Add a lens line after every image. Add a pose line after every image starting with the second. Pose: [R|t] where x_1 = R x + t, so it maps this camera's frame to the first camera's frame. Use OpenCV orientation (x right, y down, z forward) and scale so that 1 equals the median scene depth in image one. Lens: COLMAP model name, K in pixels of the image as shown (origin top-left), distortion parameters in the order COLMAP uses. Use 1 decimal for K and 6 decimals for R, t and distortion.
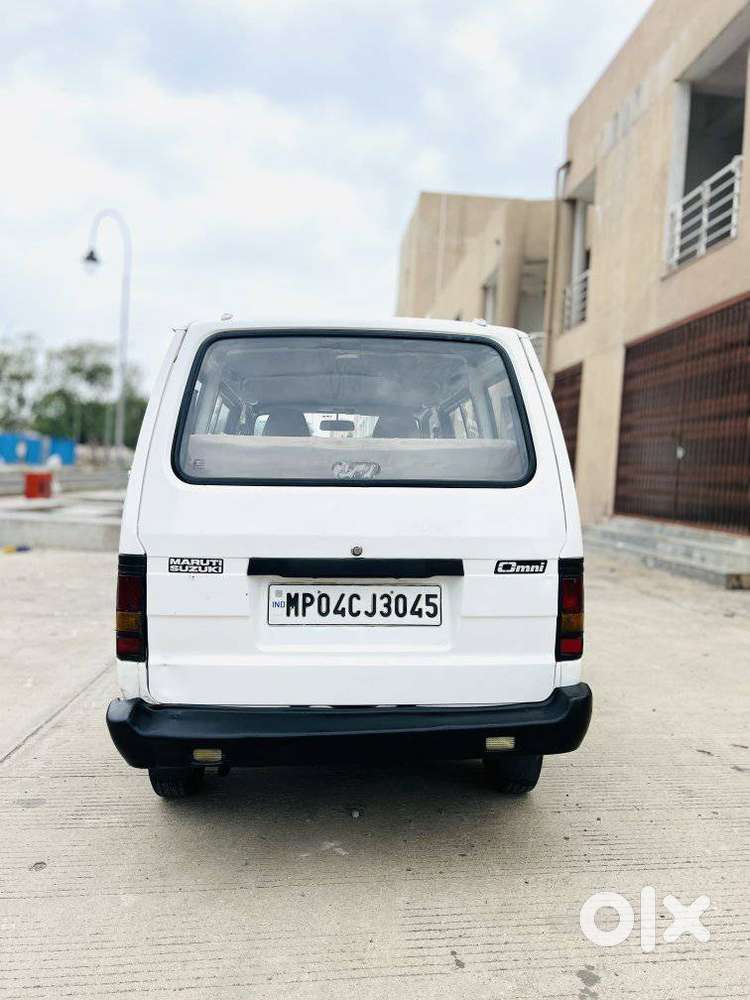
lens RADIAL K [[742.4, 0, 358.6], [0, 742.4, 498.2], [0, 0, 1]] dist [0.083181, -0.098586]
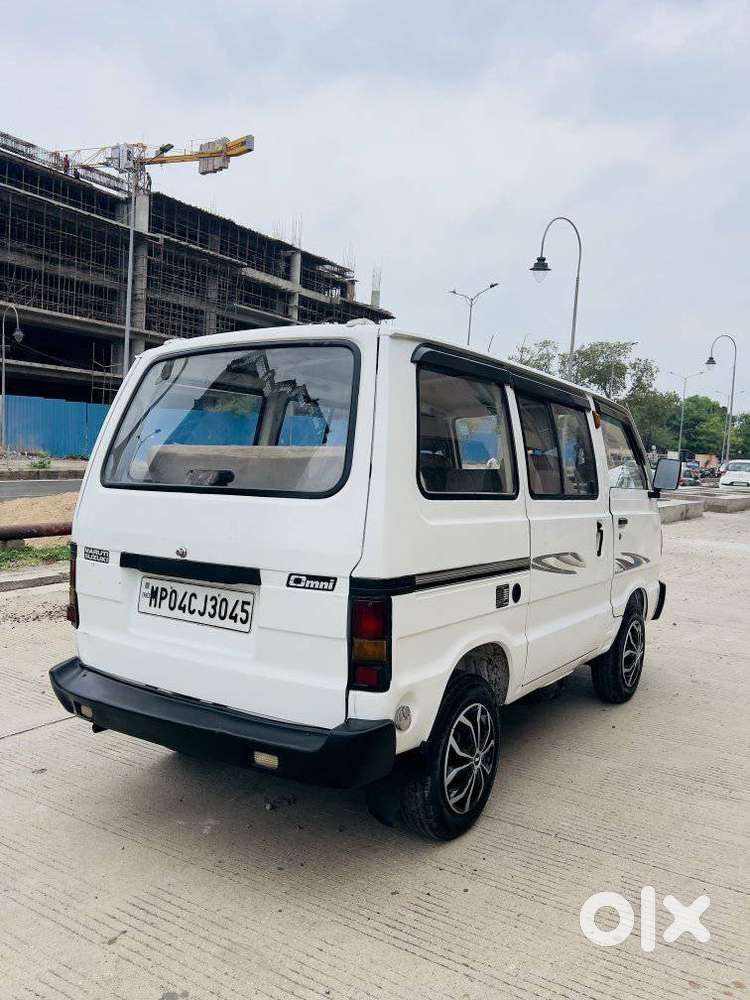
lens RADIAL K [[747.8, 0, 364.9], [0, 747.8, 508.9], [0, 0, 1]] dist [0.045896, -0.046812]
pose [[0.793732, 0.036182, -0.607190, 0.839193], [-0.027787, 0.999344, 0.023226, -0.023558], [0.607632, -0.001563, 0.794217, 0.295666]]
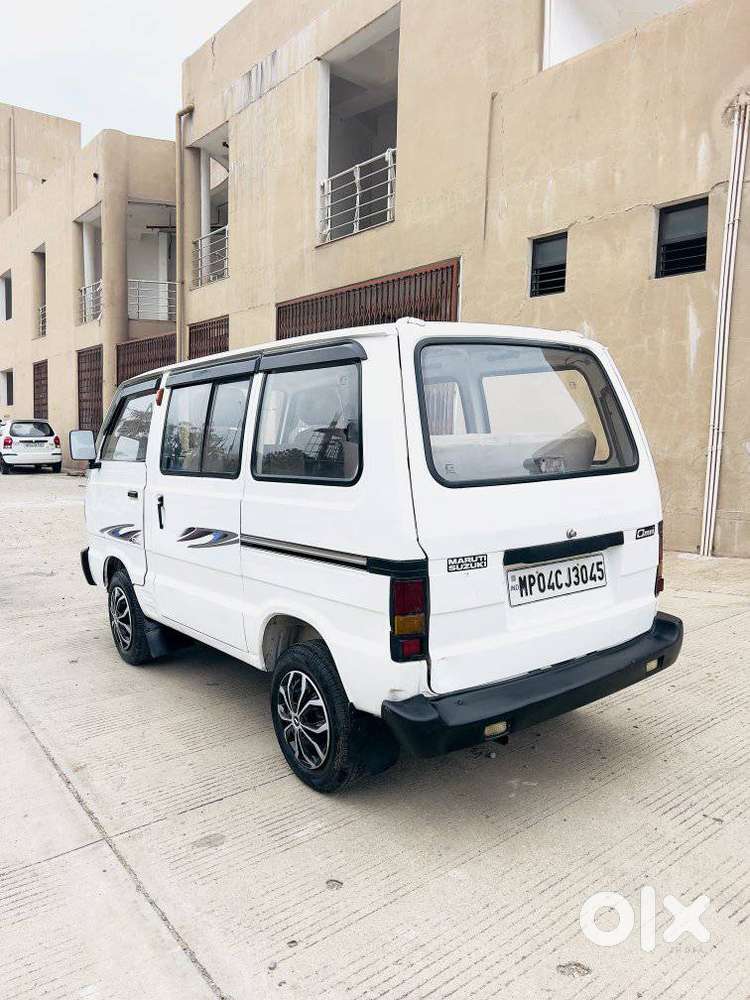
lens RADIAL K [[747.0, 0, 375.0], [0, 747.0, 500.0], [0, 0, 1]] dist [0.048636, -0.047284]
pose [[0.826147, -0.081367, 0.557548, -0.902858], [0.039511, 0.995448, 0.086727, -0.096994], [-0.562067, -0.049620, 0.825602, 0.184871]]
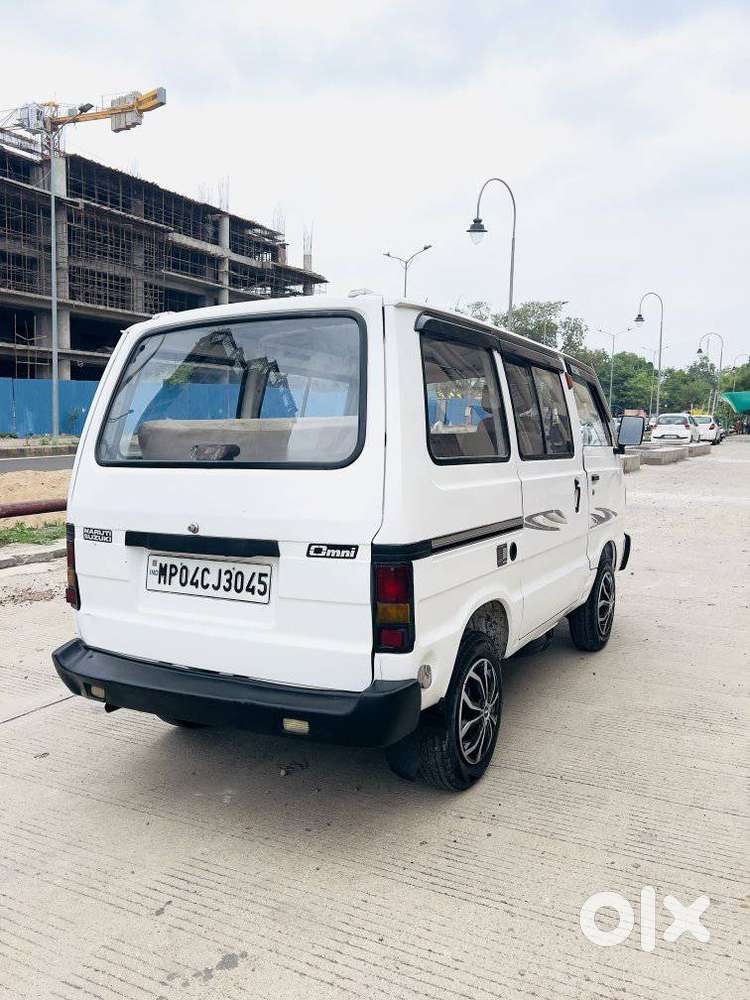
lens RADIAL K [[746.9, 0, 371.8], [0, 746.9, 501.4], [0, 0, 1]] dist [0.048896, -0.050664]
pose [[0.844469, 0.019734, -0.535241, 0.772728], [0.013444, 0.998225, 0.058015, -0.026257], [0.535436, -0.056188, 0.842705, 0.224562]]
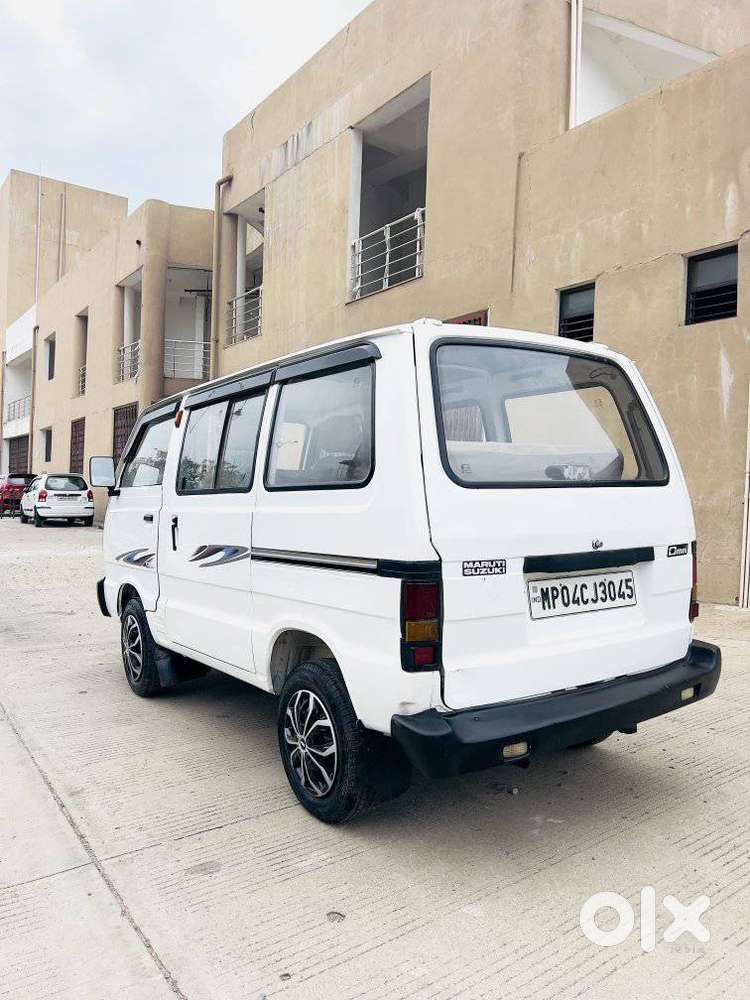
lens RADIAL K [[746.9, 0, 371.8], [0, 746.9, 501.4], [0, 0, 1]] dist [0.048896, -0.050664]
pose [[0.850453, -0.026092, 0.525404, -0.859293], [0.028979, 0.999576, 0.002731, -0.006579], [-0.525252, 0.012903, 0.850849, 0.212411]]
